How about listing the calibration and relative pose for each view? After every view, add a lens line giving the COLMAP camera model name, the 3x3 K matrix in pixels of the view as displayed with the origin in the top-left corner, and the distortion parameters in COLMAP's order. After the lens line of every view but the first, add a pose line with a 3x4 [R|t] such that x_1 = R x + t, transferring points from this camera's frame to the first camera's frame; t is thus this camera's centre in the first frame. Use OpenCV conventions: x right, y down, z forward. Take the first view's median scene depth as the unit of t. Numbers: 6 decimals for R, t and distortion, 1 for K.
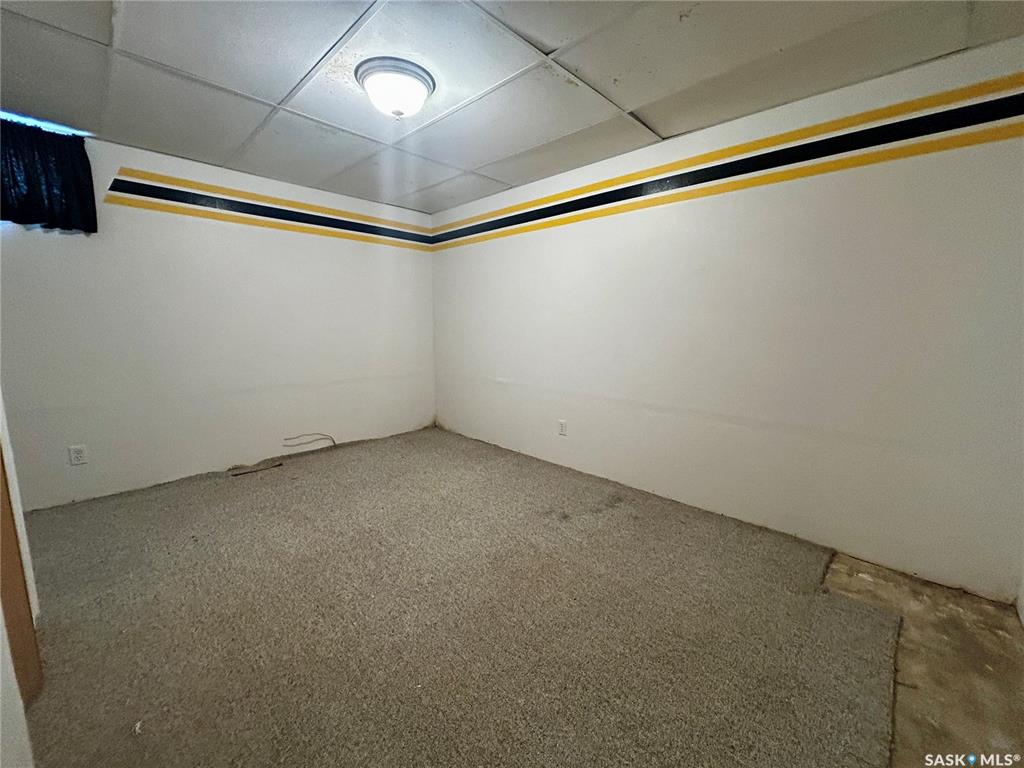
lens RADIAL K [[410.8, 0, 510.8], [0, 410.8, 380.8], [0, 0, 1]] dist [-0.002883, 0.000578]
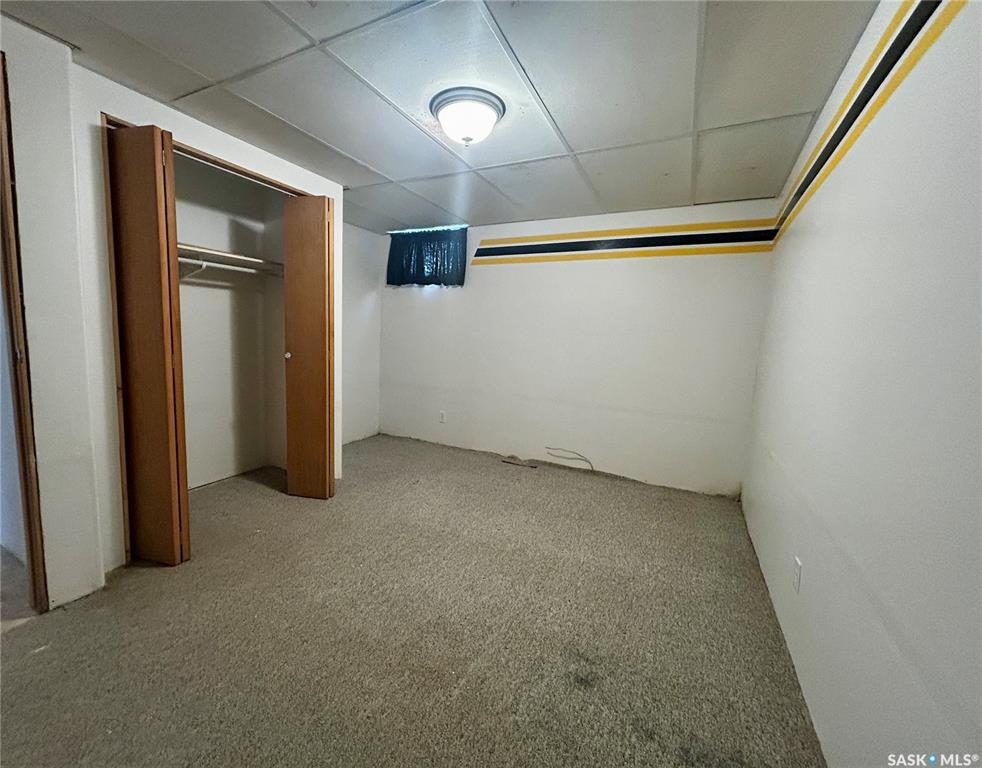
lens RADIAL K [[415.3, 0, 488.1], [0, 415.3, 384.7], [0, 0, 1]] dist [0.000460, -0.000244]
pose [[0.286287, 0.120306, -0.950561, 0.513337], [-0.175352, 0.981909, 0.071461, -0.087713], [0.941961, 0.146225, 0.302204, 0.533333]]
